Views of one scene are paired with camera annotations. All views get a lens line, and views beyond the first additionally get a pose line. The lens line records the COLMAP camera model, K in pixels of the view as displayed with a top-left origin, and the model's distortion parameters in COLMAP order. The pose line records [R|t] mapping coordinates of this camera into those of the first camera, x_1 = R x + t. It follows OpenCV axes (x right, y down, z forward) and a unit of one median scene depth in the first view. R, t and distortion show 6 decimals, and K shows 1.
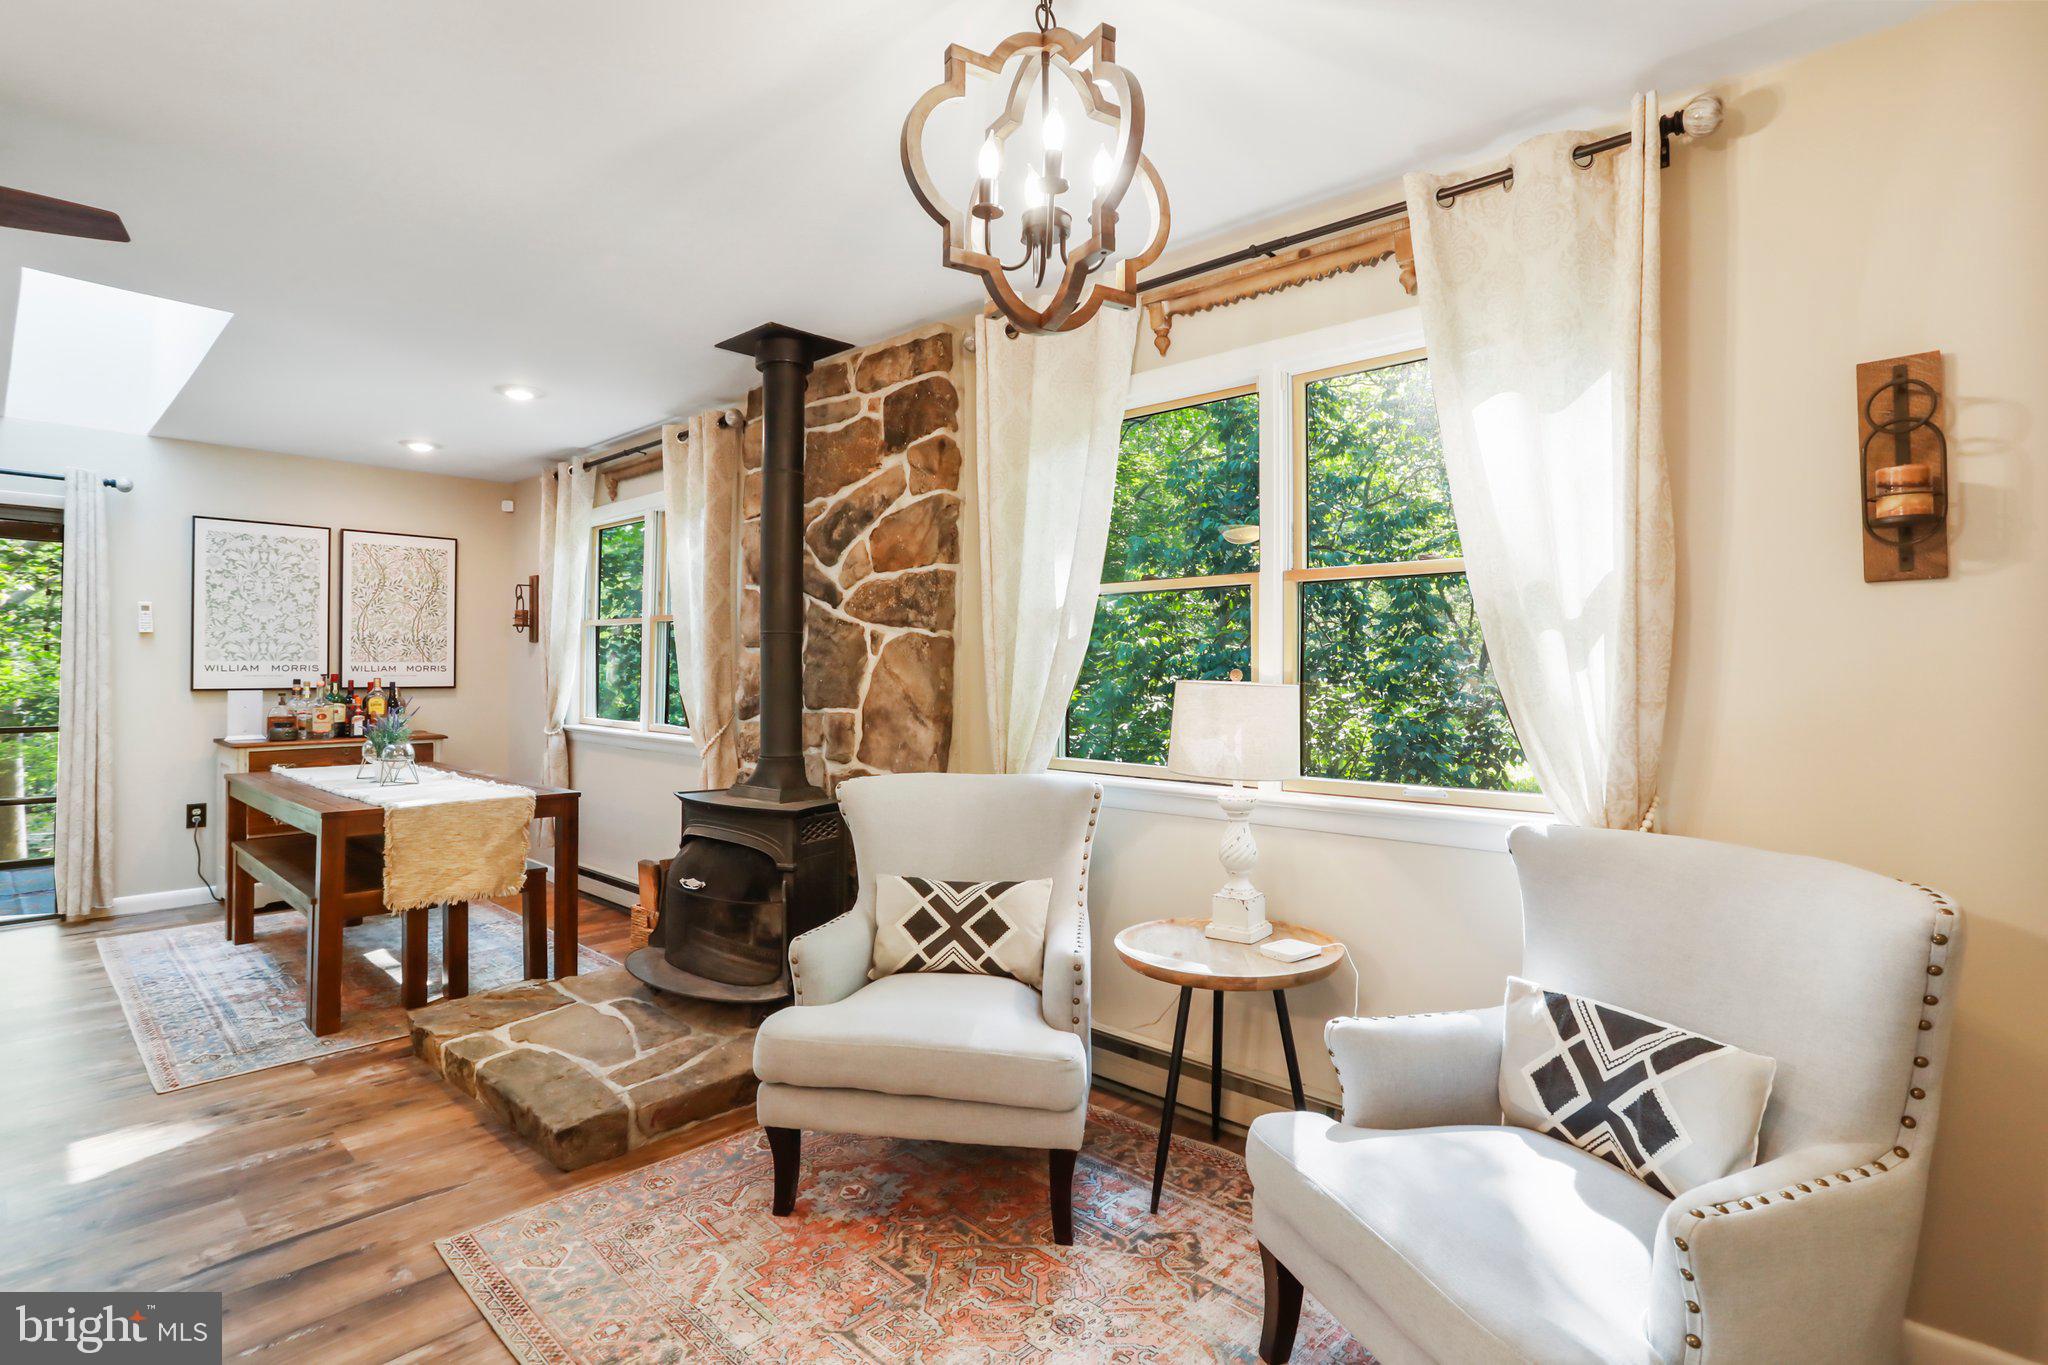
lens RADIAL K [[989.6, 0, 1023.0], [0, 989.6, 661.0], [0, 0, 1]] dist [-0.059143, 0.030561]
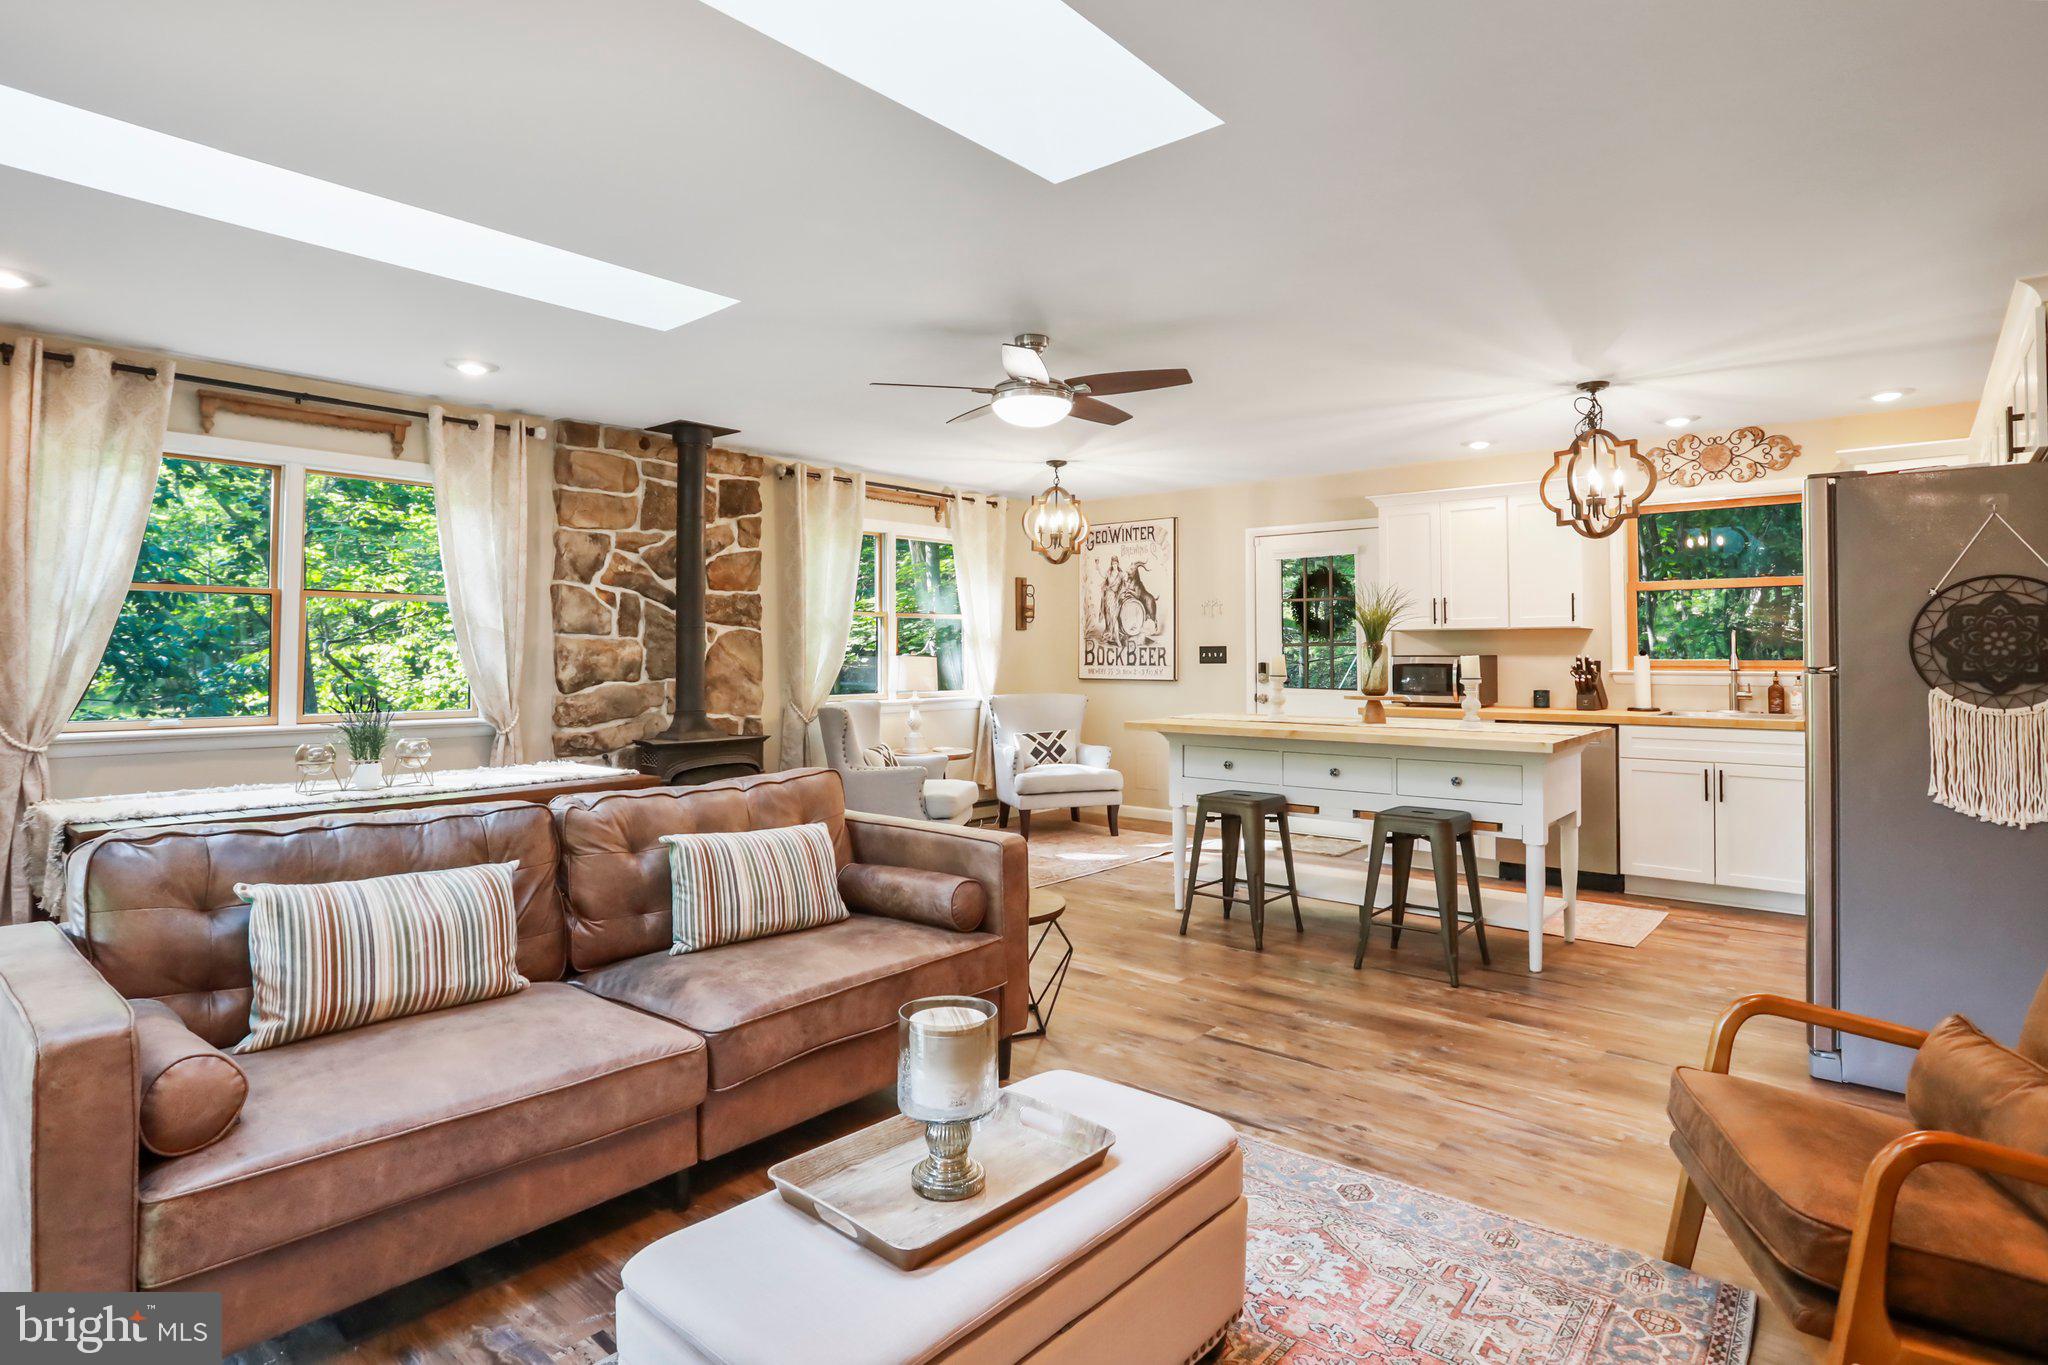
lens RADIAL K [[1060.6, 0, 1014.9], [0, 1060.6, 627.3], [0, 0, 1]] dist [-0.066891, 0.038691]
pose [[-0.025838, 0.020580, 0.999454, -1.902131], [-0.010564, 0.999727, -0.020859, -0.000279], [-0.999610, -0.011097, -0.025614, 0.583605]]
